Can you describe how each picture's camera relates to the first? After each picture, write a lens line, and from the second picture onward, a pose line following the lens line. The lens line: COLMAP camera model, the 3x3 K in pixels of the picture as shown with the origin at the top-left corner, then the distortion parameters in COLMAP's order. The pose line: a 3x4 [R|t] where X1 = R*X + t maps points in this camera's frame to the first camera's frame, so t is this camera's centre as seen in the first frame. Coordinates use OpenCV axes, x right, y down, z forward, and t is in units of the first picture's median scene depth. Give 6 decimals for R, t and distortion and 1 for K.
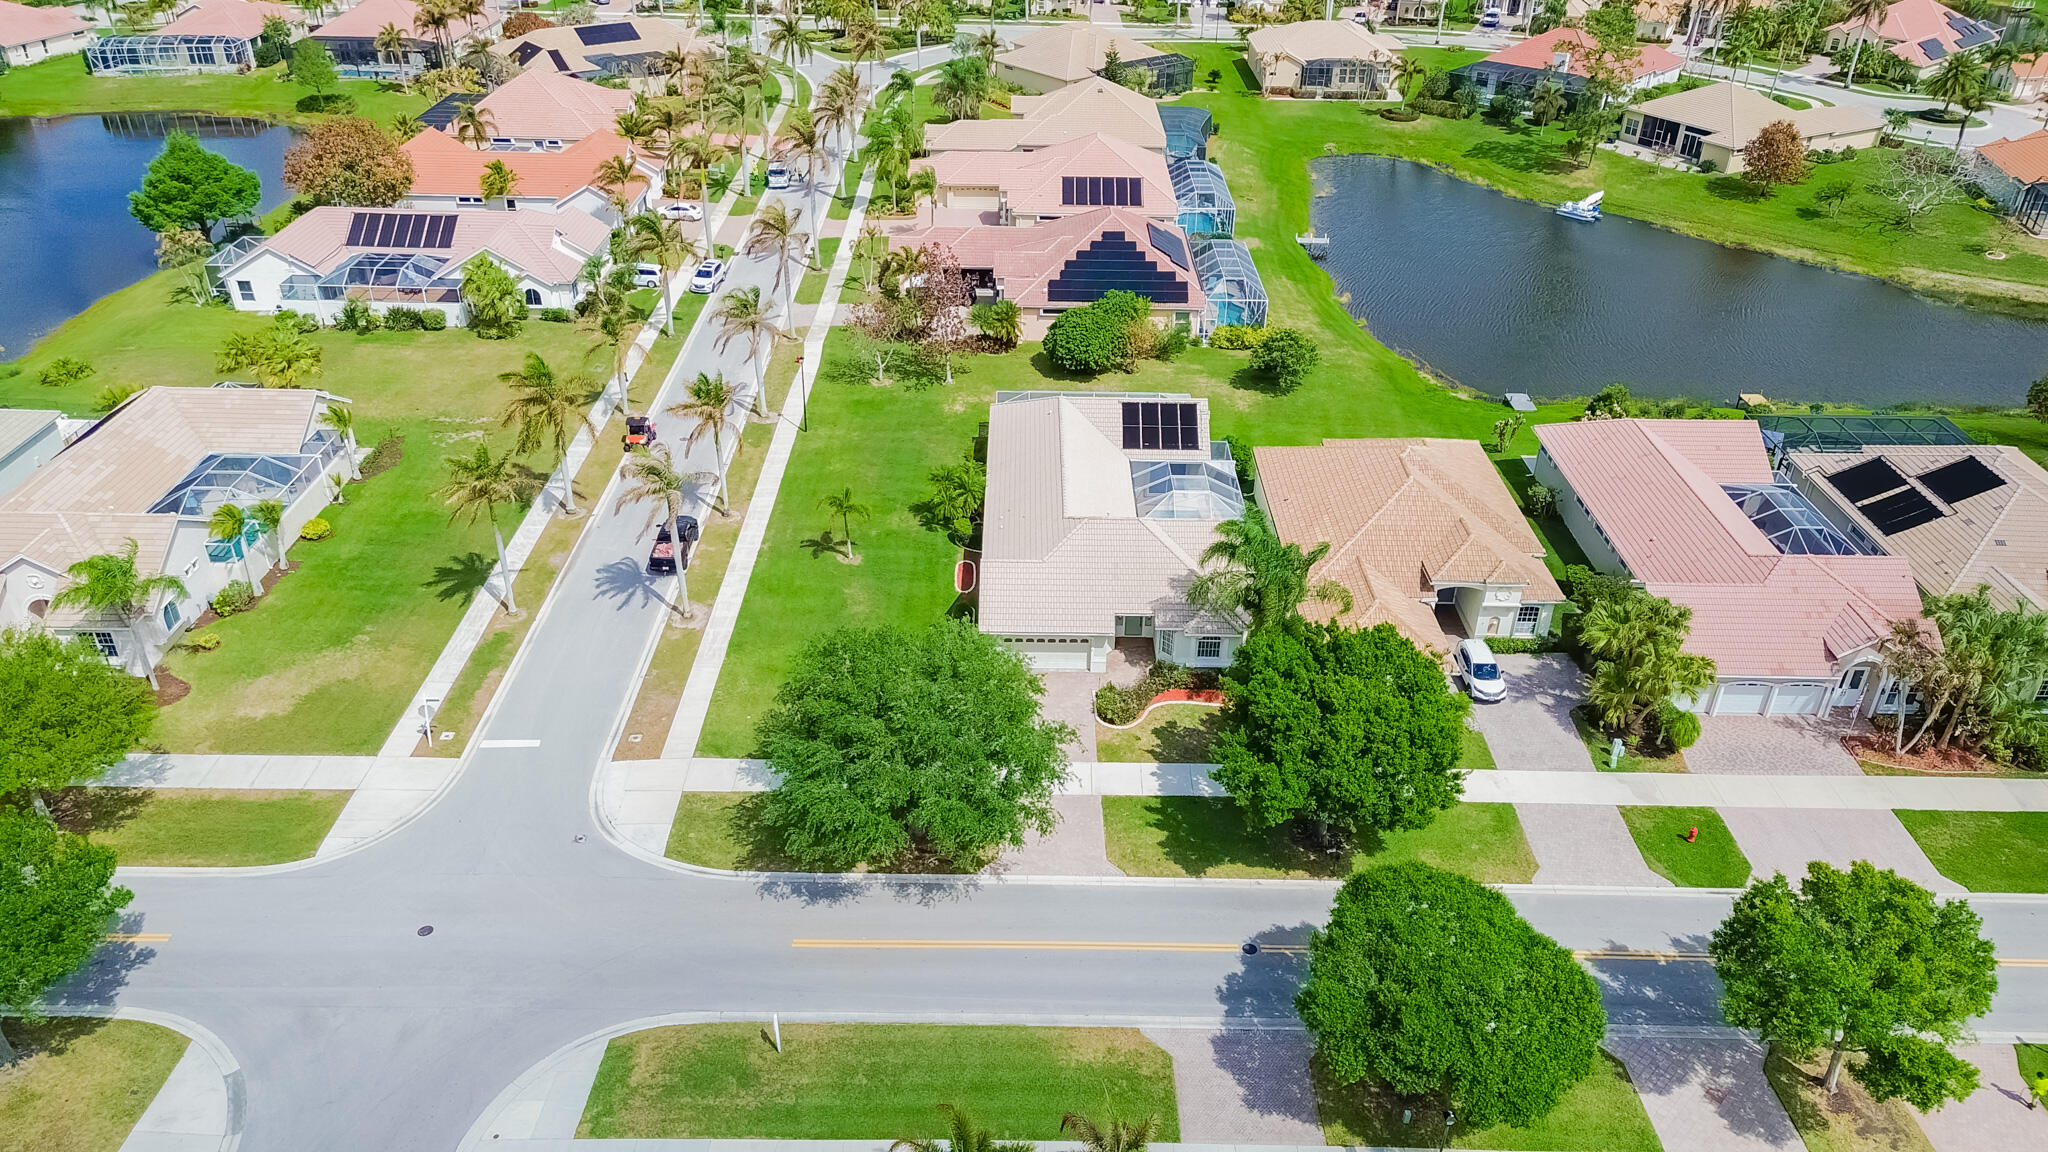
lens RADIAL K [[1443.8, 0, 1029.9], [0, 1443.8, 575.0], [0, 0, 1]] dist [0.072878, -0.078334]
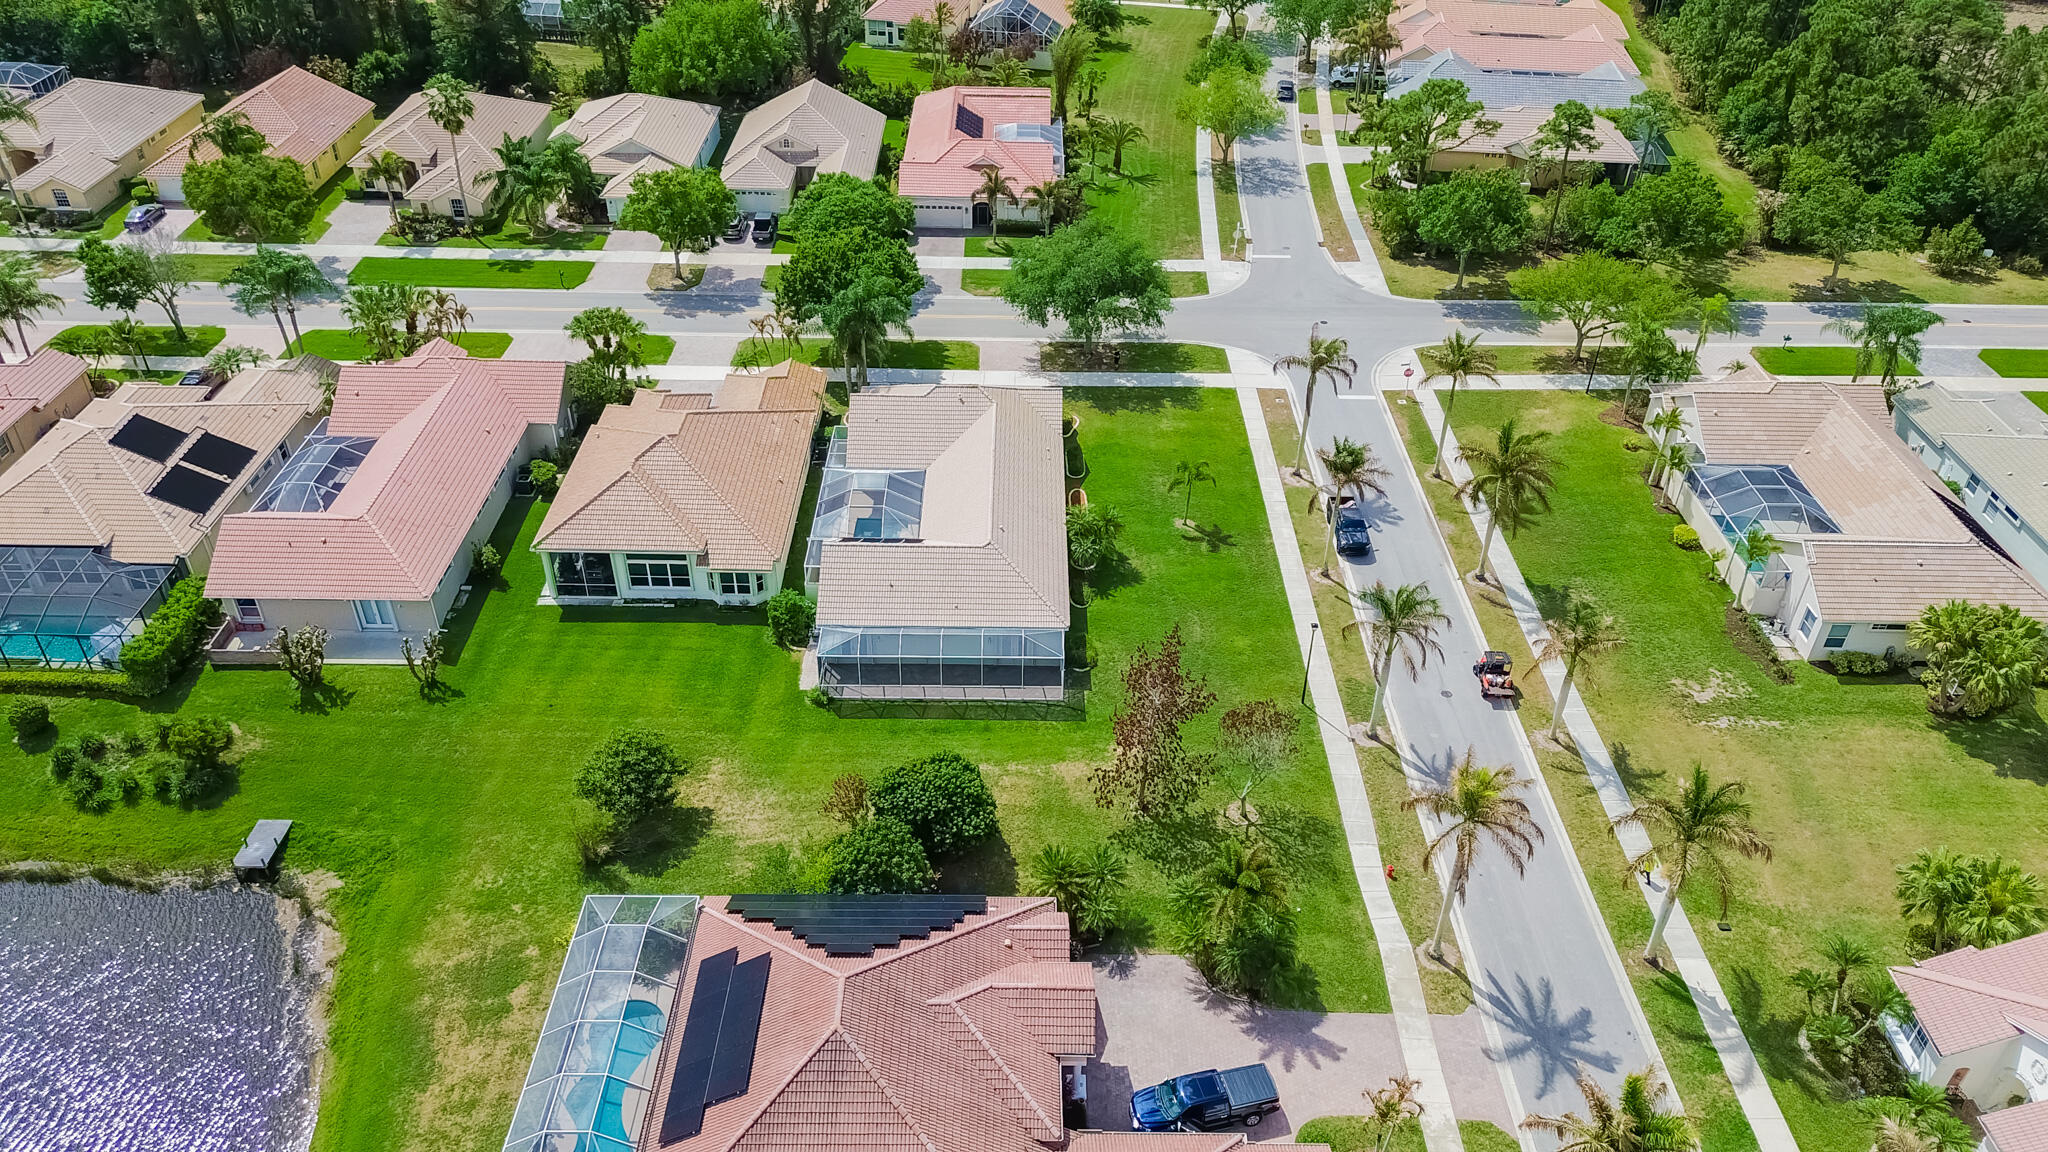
lens RADIAL K [[1443.8, 0, 1029.9], [0, 1443.8, 575.0], [0, 0, 1]] dist [0.072878, -0.078334]
pose [[-0.999529, -0.025562, -0.016983, 0.010758], [-0.025794, 0.399893, 0.916199, -1.038086], [-0.016628, 0.916205, -0.400364, 1.537029]]
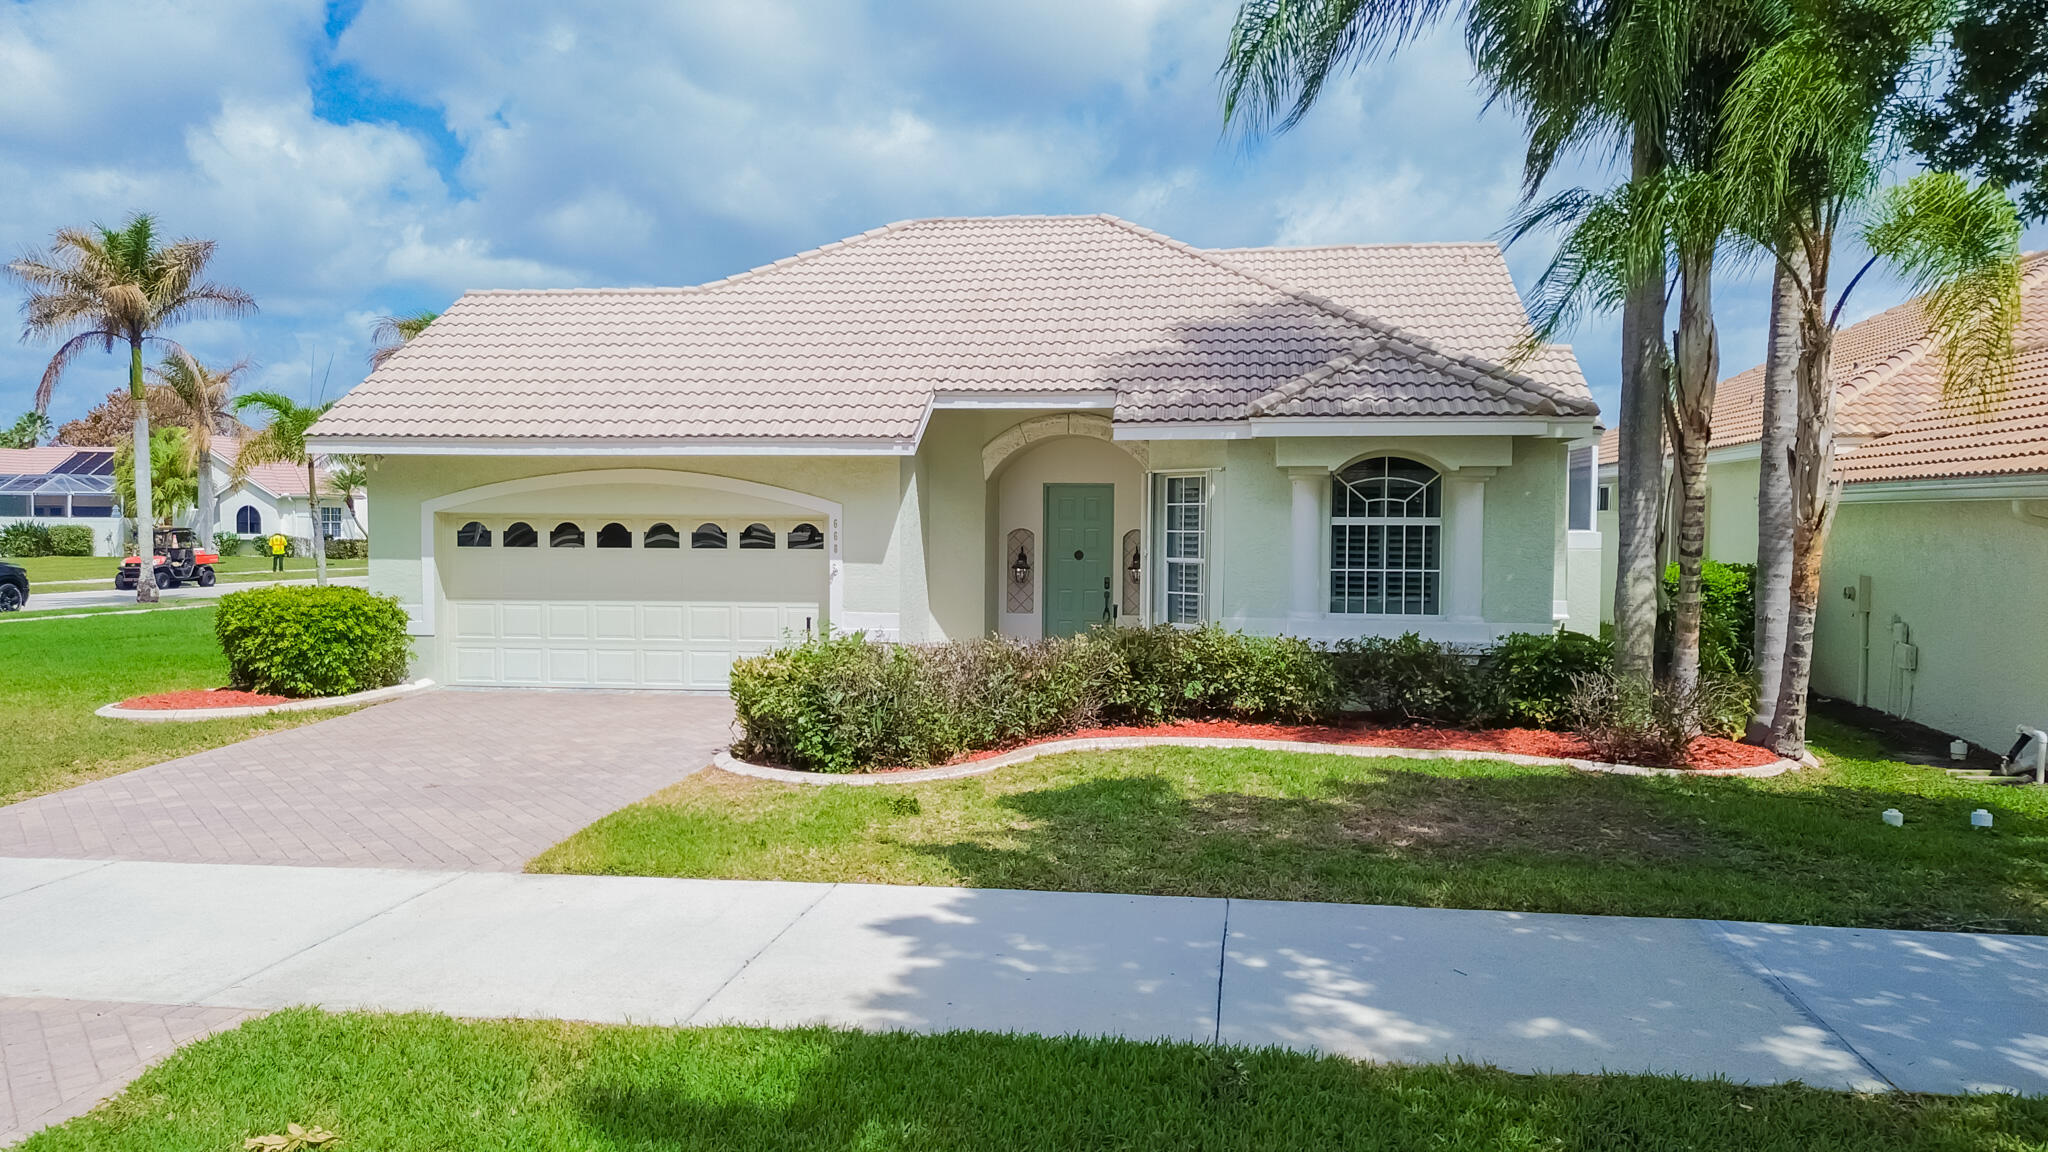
lens RADIAL K [[1443.8, 0, 1029.9], [0, 1443.8, 575.0], [0, 0, 1]] dist [0.072878, -0.078334]
pose [[0.990059, -0.006368, -0.140509, 0.093992], [-0.061769, 0.877804, -0.475020, 0.139868], [0.126365, 0.478977, 0.868685, 0.743490]]
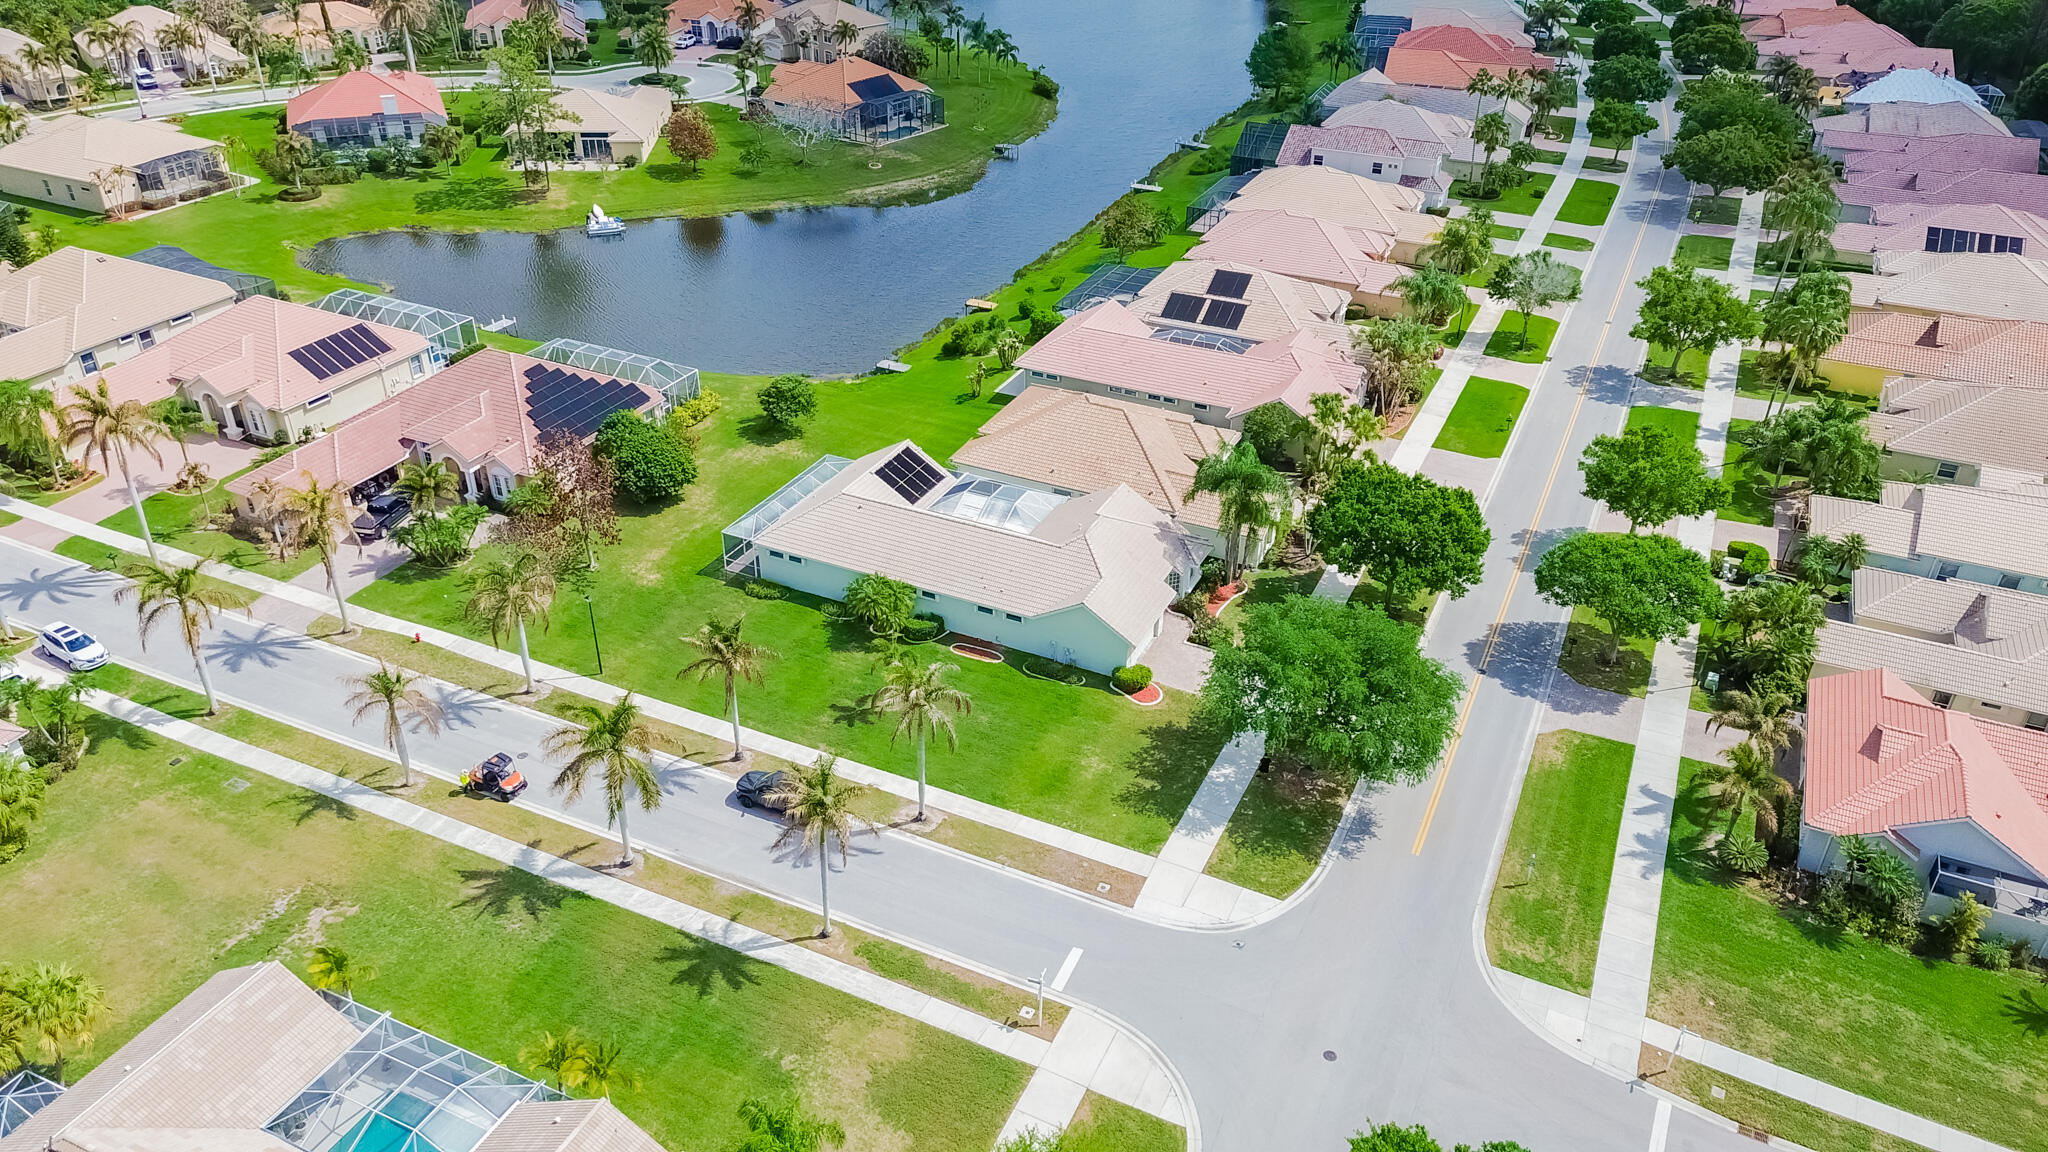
lens RADIAL K [[1443.8, 0, 1029.9], [0, 1443.8, 575.0], [0, 0, 1]] dist [0.072878, -0.078334]
pose [[0.427279, -0.474325, 0.769707, -0.850069], [0.456102, 0.848148, 0.269473, -0.329262], [-0.780643, 0.235924, 0.578737, 0.334834]]
